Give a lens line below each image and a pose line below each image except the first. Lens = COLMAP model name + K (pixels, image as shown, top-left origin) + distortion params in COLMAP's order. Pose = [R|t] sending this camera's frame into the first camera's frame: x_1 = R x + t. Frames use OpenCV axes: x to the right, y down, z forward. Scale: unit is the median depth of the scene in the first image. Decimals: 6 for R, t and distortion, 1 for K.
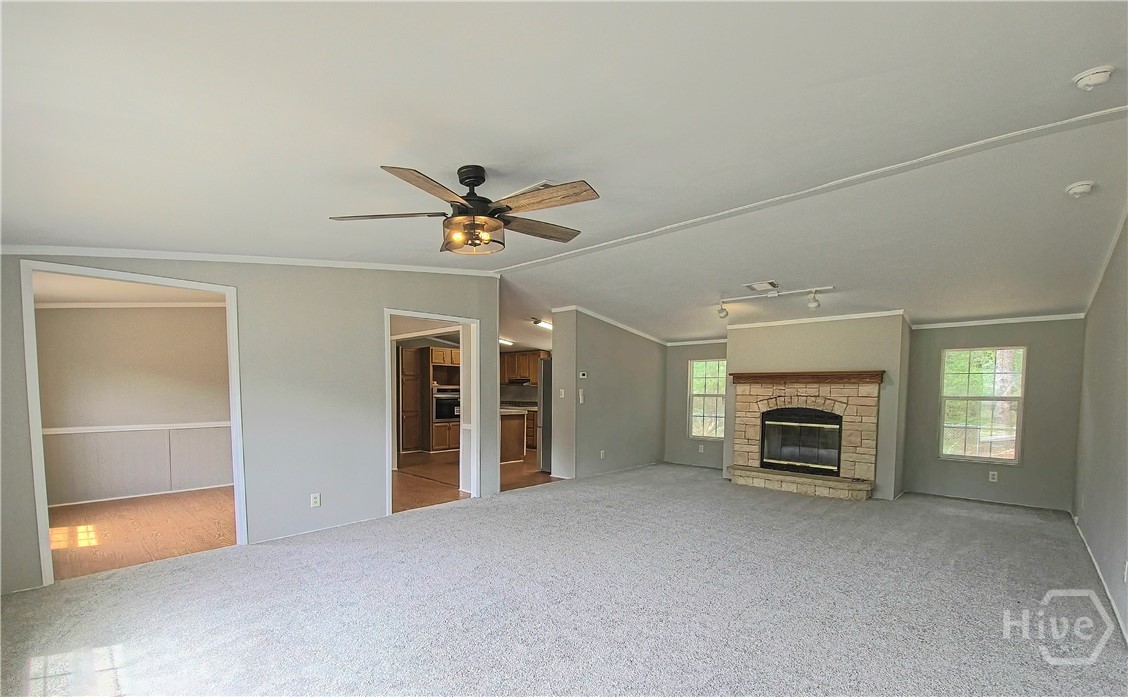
lens RADIAL K [[472.3, 0, 556.7], [0, 472.3, 415.7], [0, 0, 1]] dist [-0.001513, -0.000598]
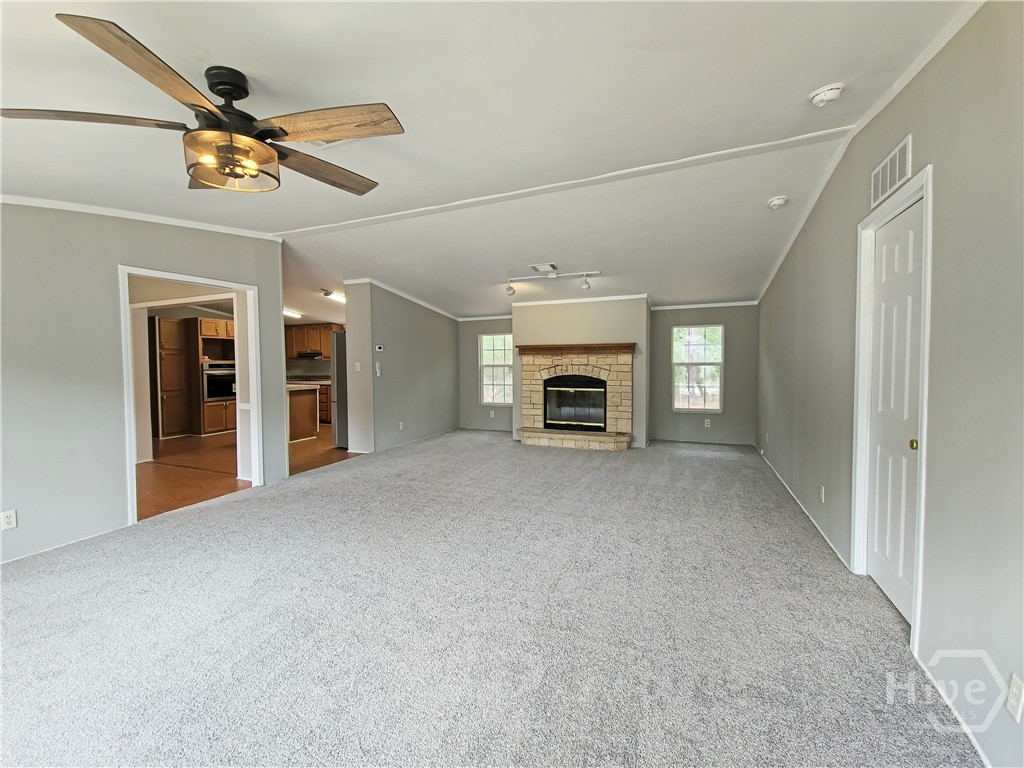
lens RADIAL K [[420.8, 0, 506.8], [0, 420.8, 377.3], [0, 0, 1]] dist [0.010305, -0.007217]
pose [[0.937163, -0.029056, 0.347679, -0.003752], [0.035207, 0.999315, -0.011386, -0.005065], [-0.347110, 0.022911, 0.937545, 0.084279]]
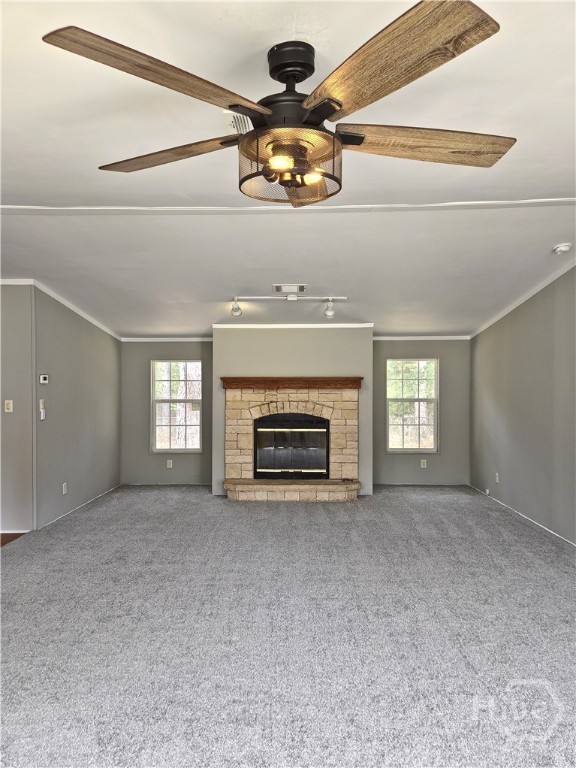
lens RADIAL K [[523.8, 0, 283.3], [0, 523.8, 387.3], [0, 0, 1]] dist [0.071223, -0.018415]
pose [[0.741023, -0.008759, 0.671422, -0.243081], [0.044752, 0.998336, -0.036367, -0.033443], [-0.669986, 0.056996, 0.740182, 0.207578]]
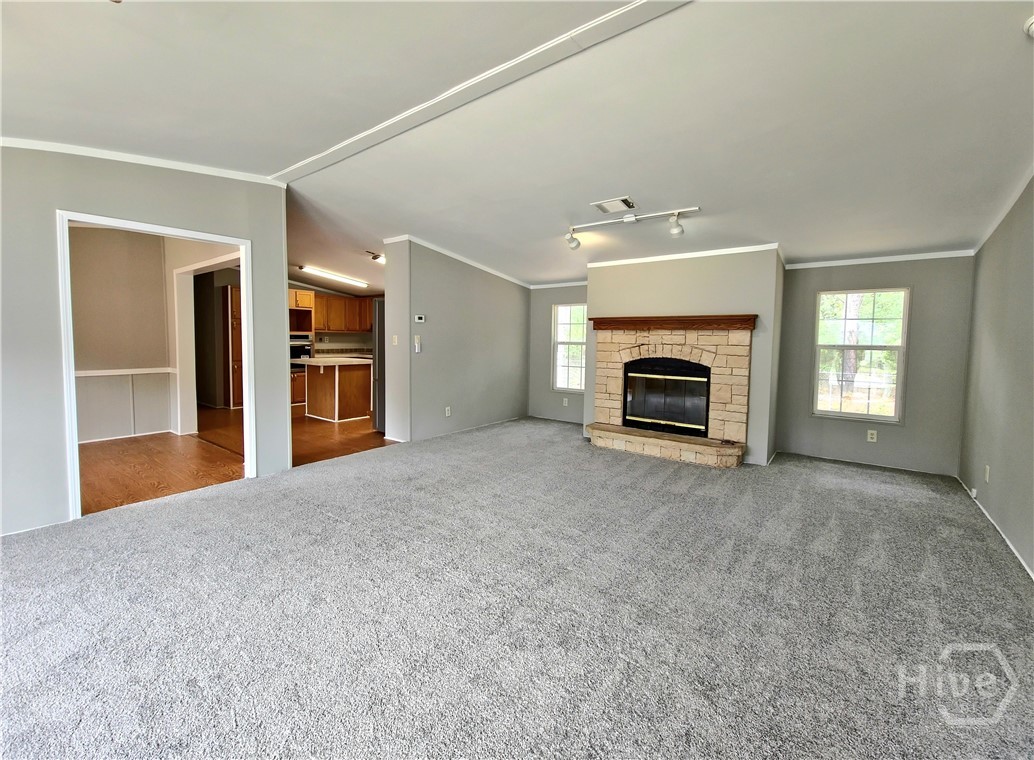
lens RADIAL K [[426.3, 0, 516.4], [0, 426.3, 363.8], [0, 0, 1]] dist [0.002946, -0.000325]
pose [[0.993953, -0.001636, 0.109790, 0.164666], [0.001102, 0.999987, 0.004924, -0.010521], [-0.109796, -0.004773, 0.993943, 0.260691]]
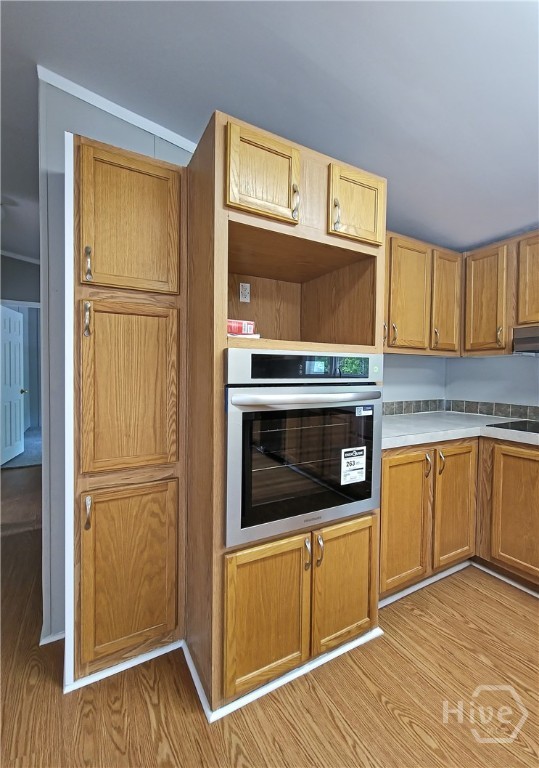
lens RADIAL K [[330.4, 0, 259.5], [0, 330.4, 377.9], [0, 0, 1]] dist [0.000739, -0.001048]
pose [[0.946182, 0.004538, -0.323603, -0.337477], [-0.016736, 0.999250, -0.034922, -0.071851], [0.323202, 0.038458, 0.945548, 1.415962]]
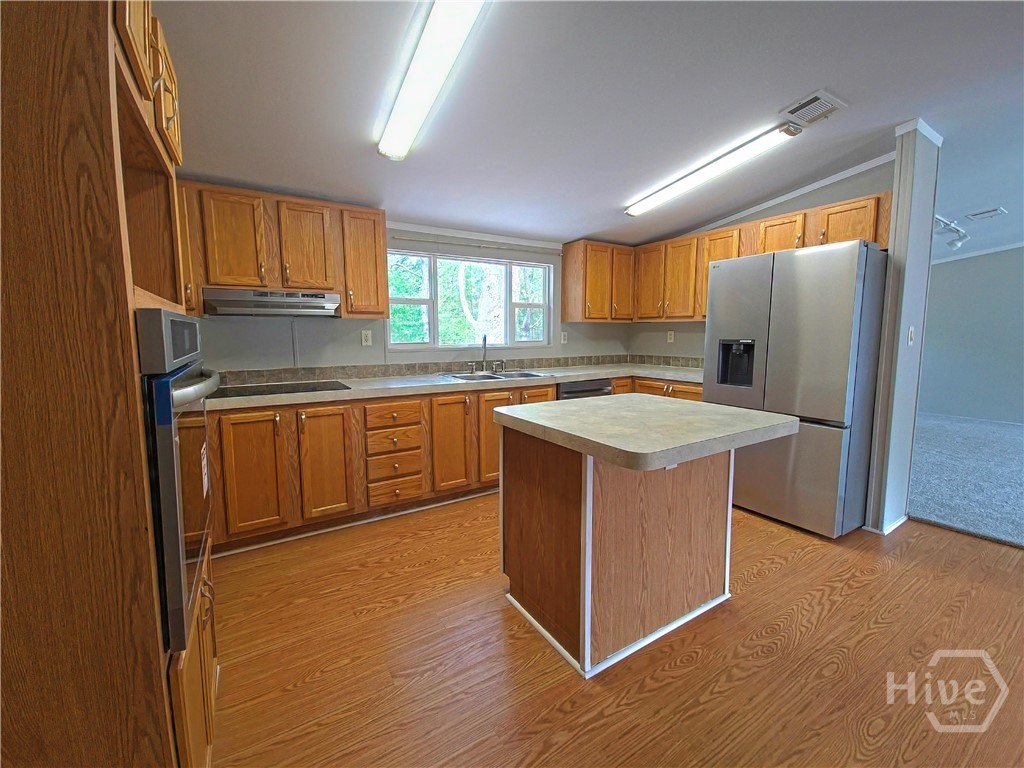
lens RADIAL K [[420.8, 0, 508.8], [0, 420.8, 374.5], [0, 0, 1]] dist [0.010305, -0.007217]
pose [[0.256372, -0.098699, 0.961526, -0.493733], [0.056260, 0.994610, 0.087094, -0.076803], [-0.964940, 0.031767, 0.260543, 1.444651]]
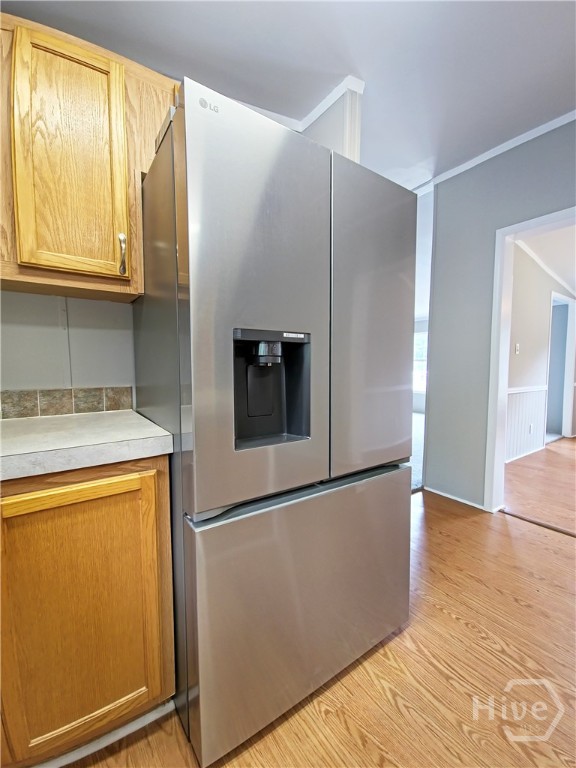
lens RADIAL K [[330.2, 0, 292.2], [0, 330.2, 388.2], [0, 0, 1]] dist [-0.003220, -0.000191]
pose [[-0.980237, -0.020992, 0.196709, -0.060309], [0.005340, 0.991183, 0.132389, -0.056454], [-0.197754, 0.130823, -0.971483, 1.464954]]
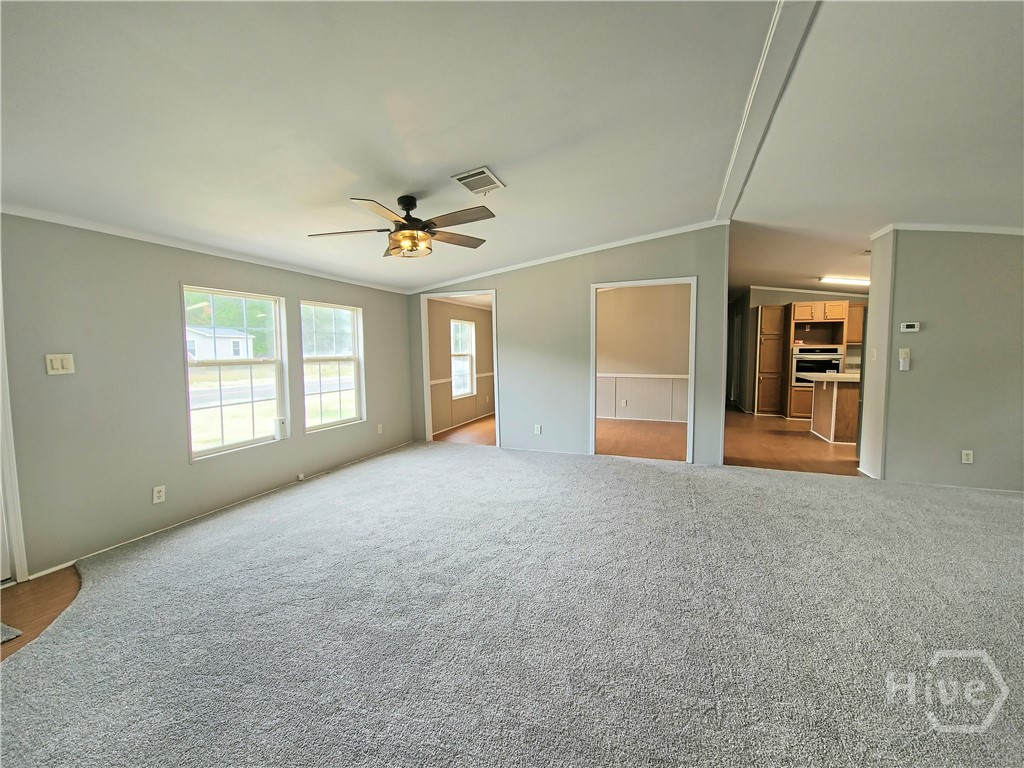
lens RADIAL K [[420.8, 0, 520.7], [0, 420.8, 377.8], [0, 0, 1]] dist [0.010305, -0.007217]
pose [[0.394383, 0.054661, -0.917319, 0.441280], [-0.045299, 0.998172, 0.040004, -0.016408], [0.917829, 0.025777, 0.396138, 0.319982]]
